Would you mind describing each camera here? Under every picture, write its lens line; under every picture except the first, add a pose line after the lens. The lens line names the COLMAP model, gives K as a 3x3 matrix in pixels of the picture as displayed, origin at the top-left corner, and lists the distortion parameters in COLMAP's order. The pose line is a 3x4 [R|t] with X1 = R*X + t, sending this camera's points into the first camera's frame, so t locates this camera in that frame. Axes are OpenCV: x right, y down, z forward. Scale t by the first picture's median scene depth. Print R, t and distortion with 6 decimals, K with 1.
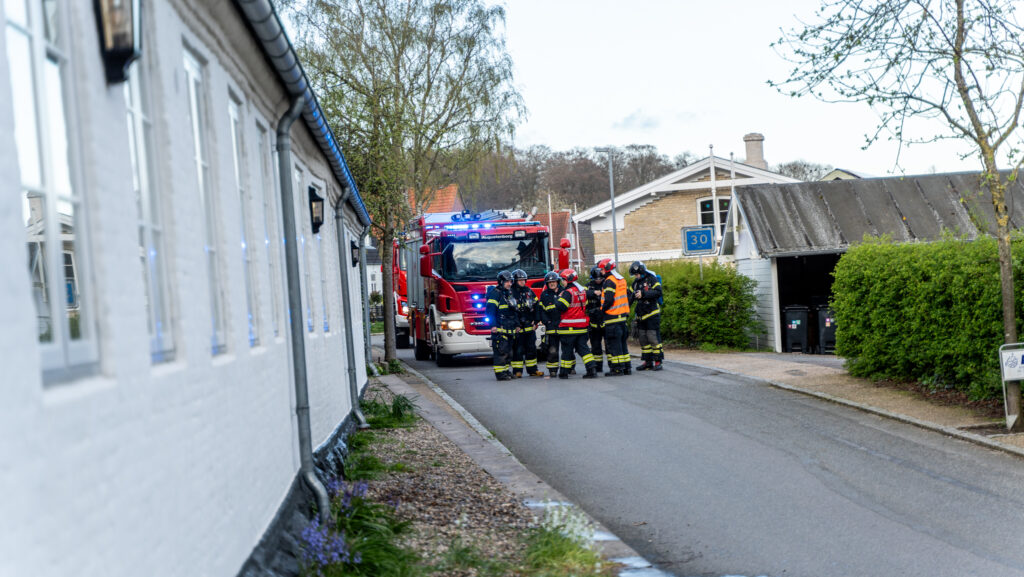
lens RADIAL K [[1978.8, 0, 511.4], [0, 1978.8, 289.3], [0, 0, 1]] dist [0.047311, 0.150186]
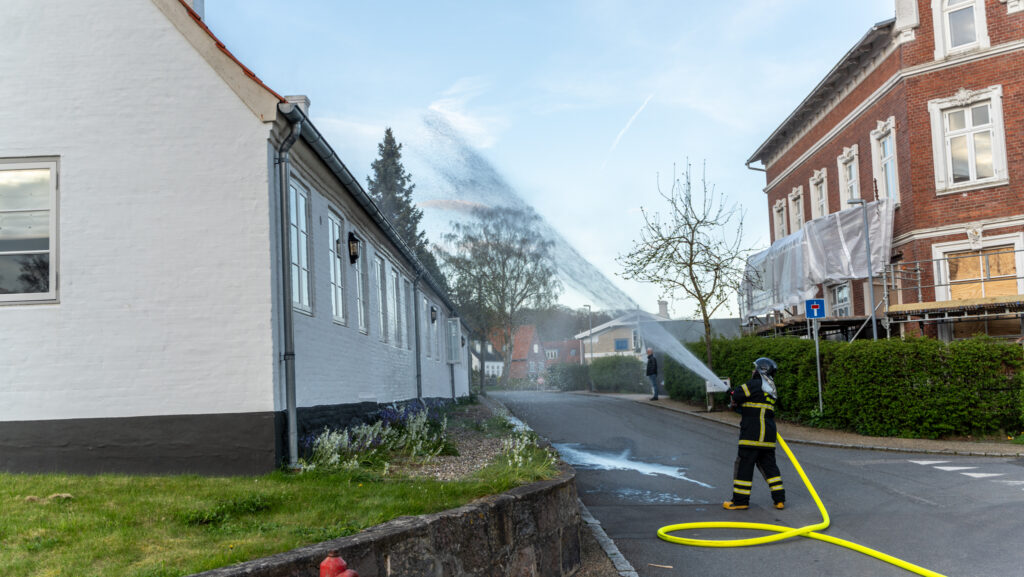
lens RADIAL K [[1039.8, 0, 512.0], [0, 1039.8, 288.5], [0, 0, 1]] dist [-0.012741, 0.000426]
pose [[0.997432, 0.021957, -0.068166, 0.038506], [-0.028227, 0.995319, -0.092427, 0.019248], [0.065818, 0.094113, 0.993383, -0.155967]]
